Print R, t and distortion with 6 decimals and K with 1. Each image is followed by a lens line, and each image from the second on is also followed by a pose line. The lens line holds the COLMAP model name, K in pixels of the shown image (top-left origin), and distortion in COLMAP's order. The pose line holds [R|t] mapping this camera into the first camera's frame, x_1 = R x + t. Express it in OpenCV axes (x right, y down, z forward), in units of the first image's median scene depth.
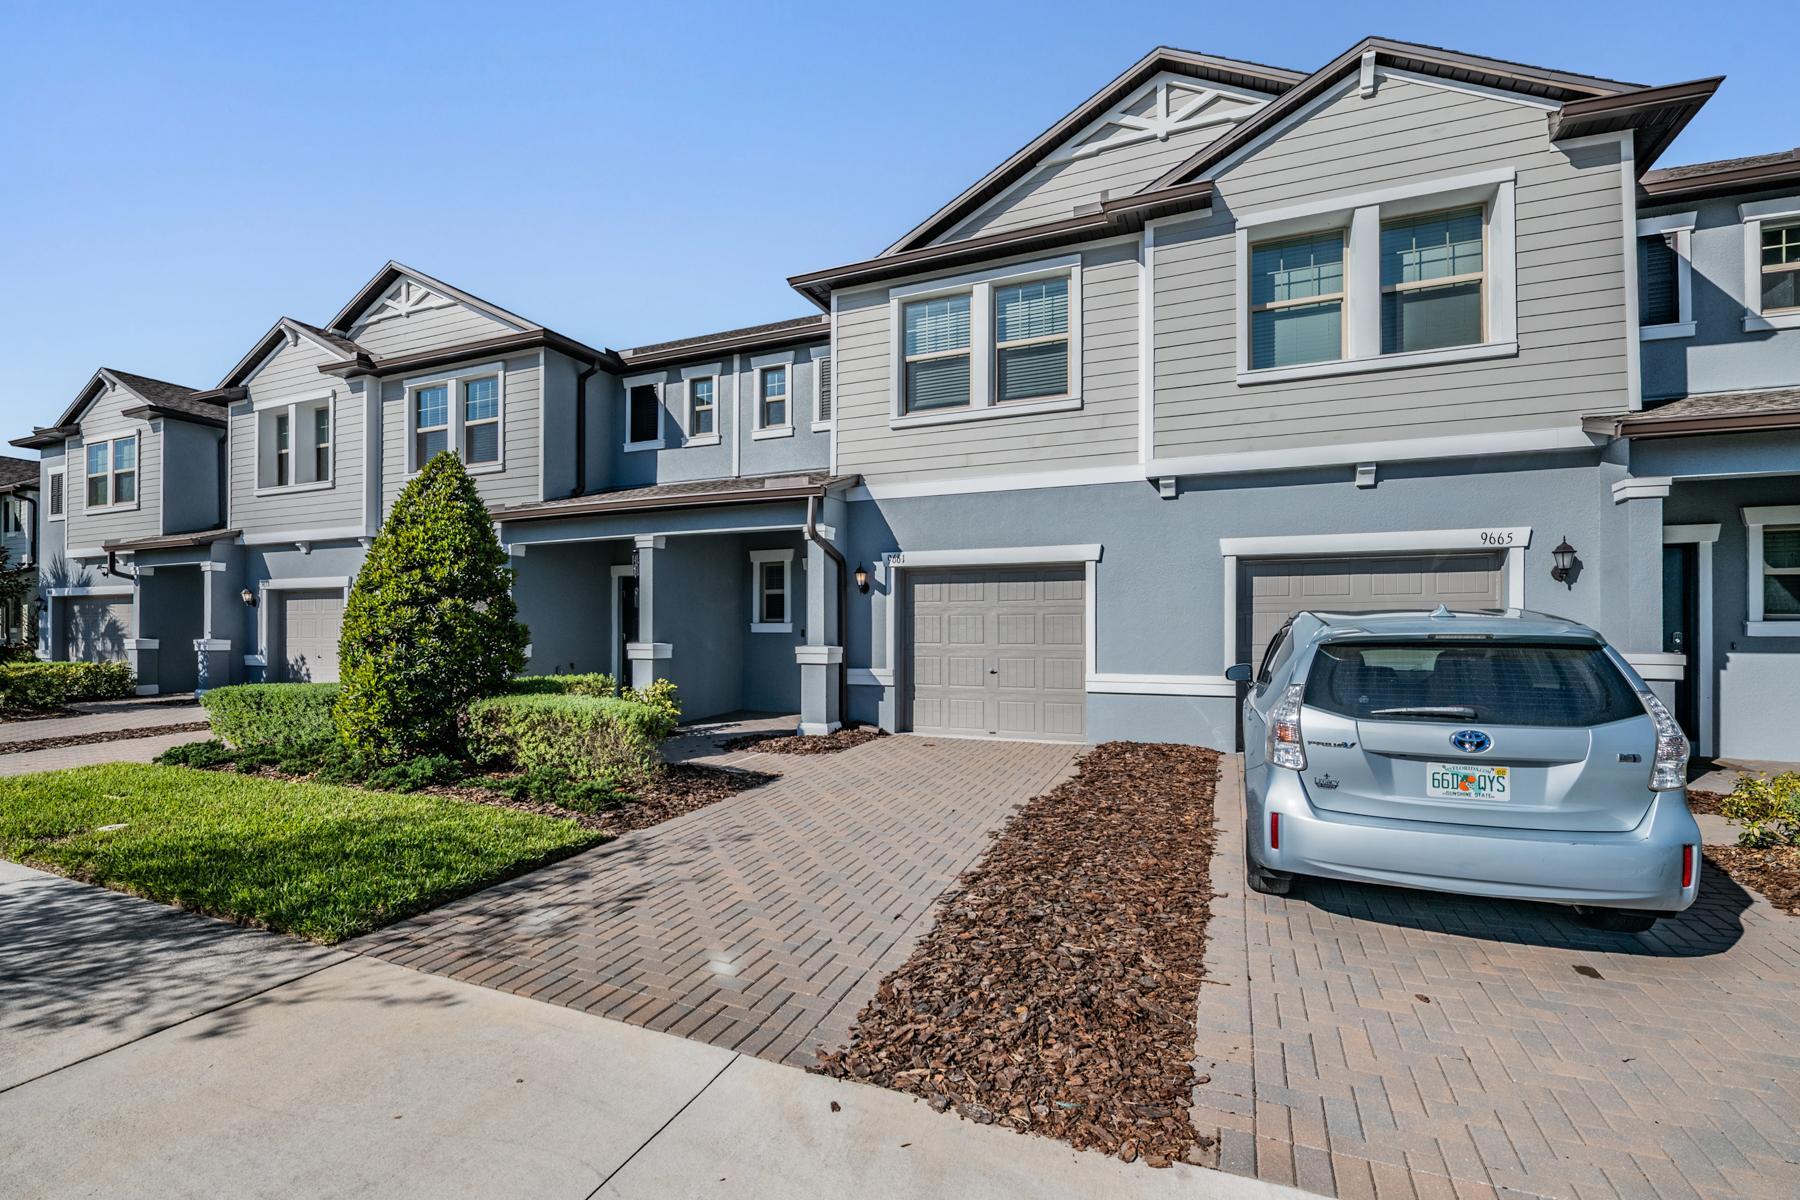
lens RADIAL K [[781.5, 0, 901.1], [0, 781.5, 633.4], [0, 0, 1]] dist [-0.012073, -0.000479]
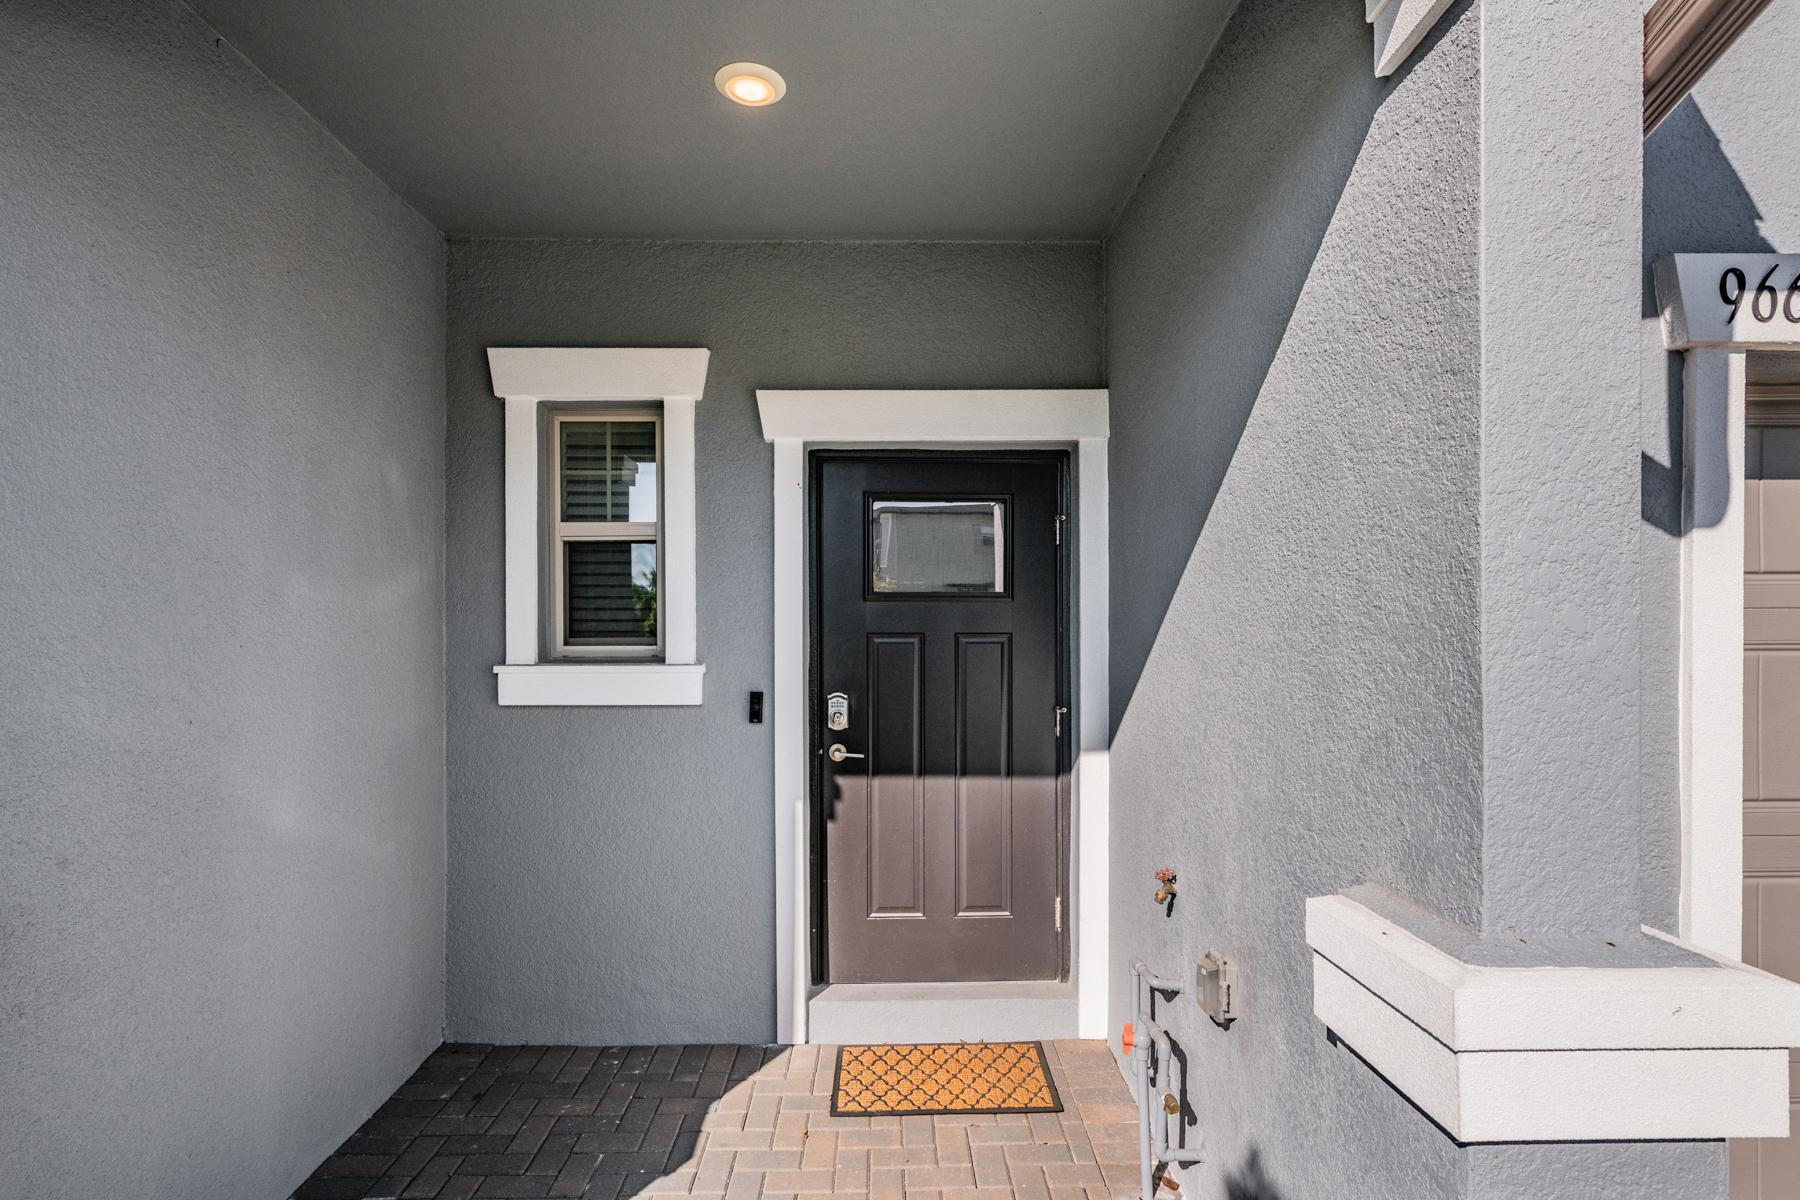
lens RADIAL K [[878.9, 0, 902.2], [0, 878.9, 646.9], [0, 0, 1]] dist [0.021850, 0.000036]
pose [[0.909162, -0.004364, 0.416420, -0.260589], [0.001536, 0.999973, 0.007125, -0.027471], [-0.416440, -0.005838, 0.909144, 0.968962]]
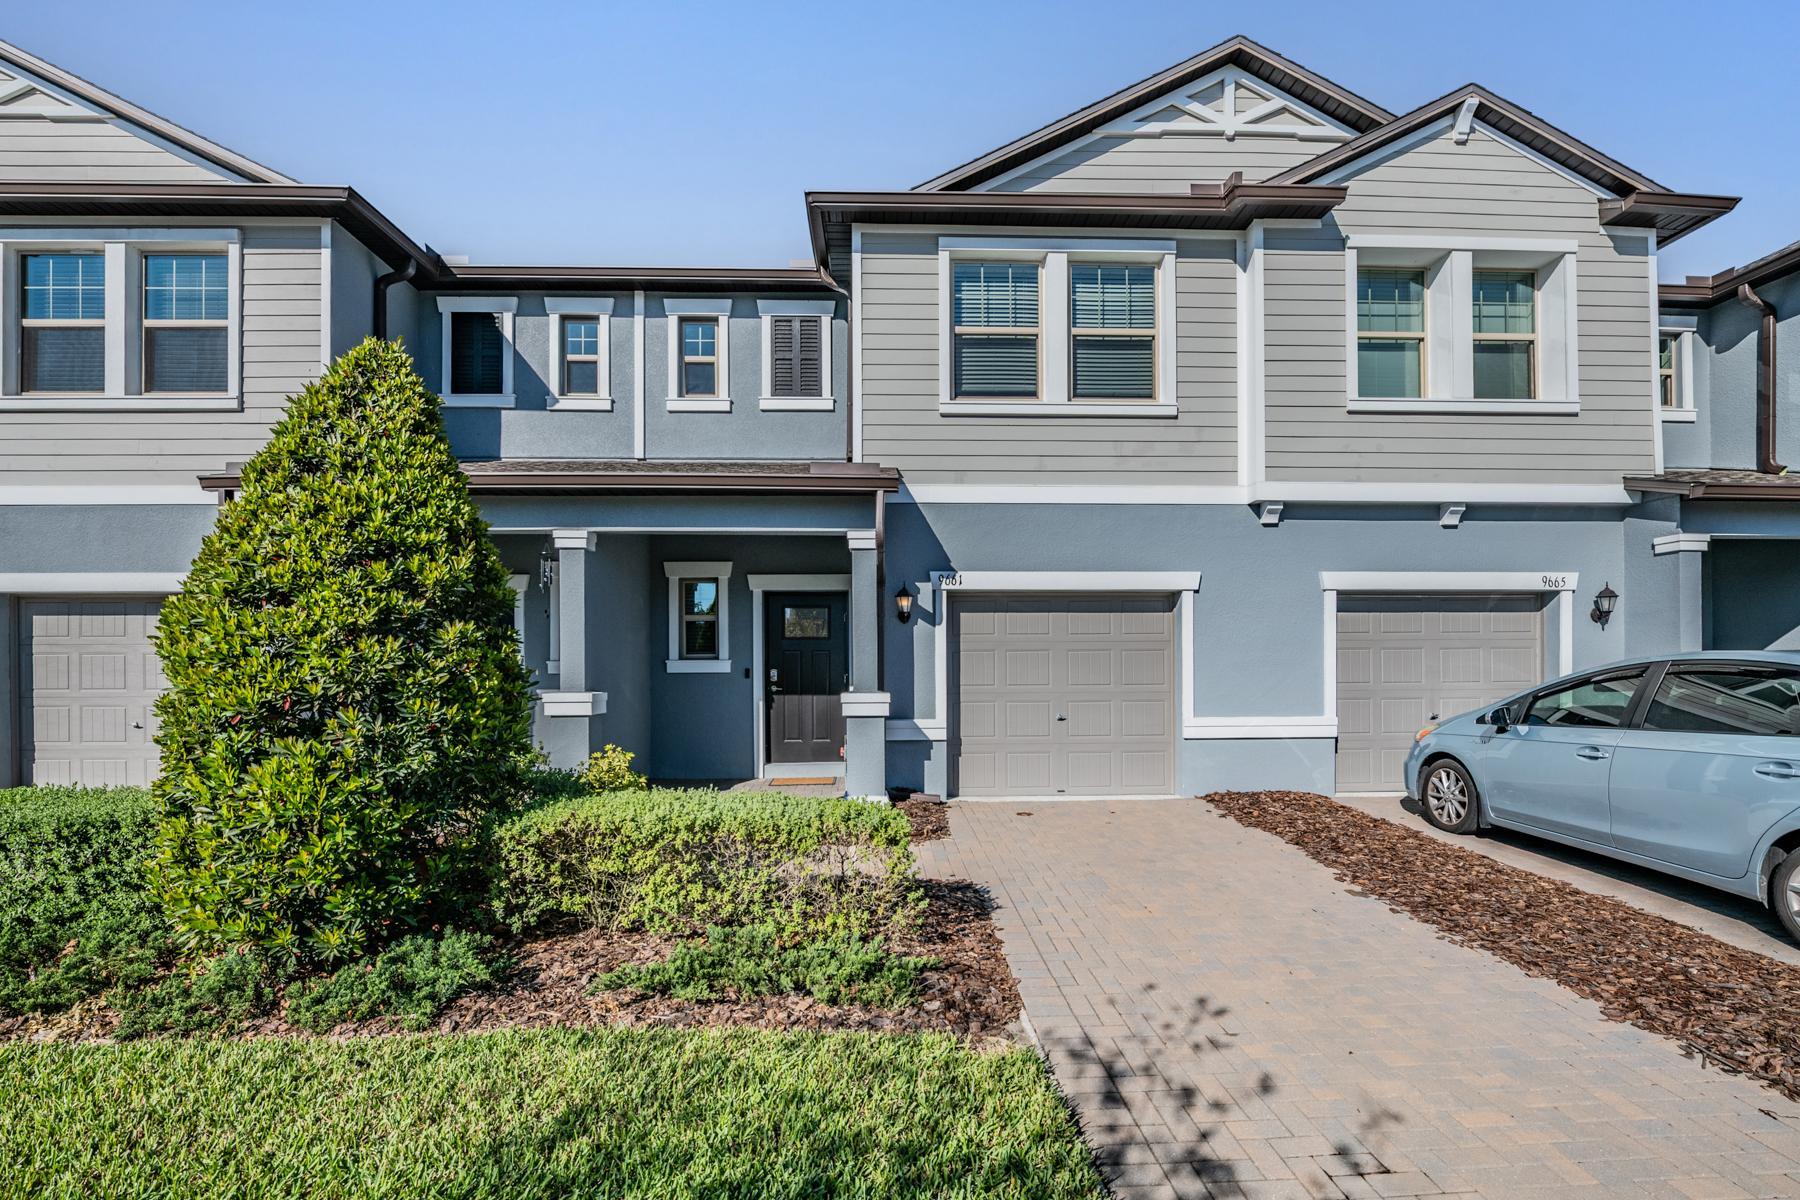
lens RADIAL K [[793.4, 0, 900.6], [0, 793.4, 664.0], [0, 0, 1]] dist [-0.010915, -0.000872]
pose [[0.905332, -0.006172, 0.424659, -0.420014], [0.006465, 0.999979, 0.000751, -0.011903], [-0.424655, 0.002065, 0.905353, 0.315371]]
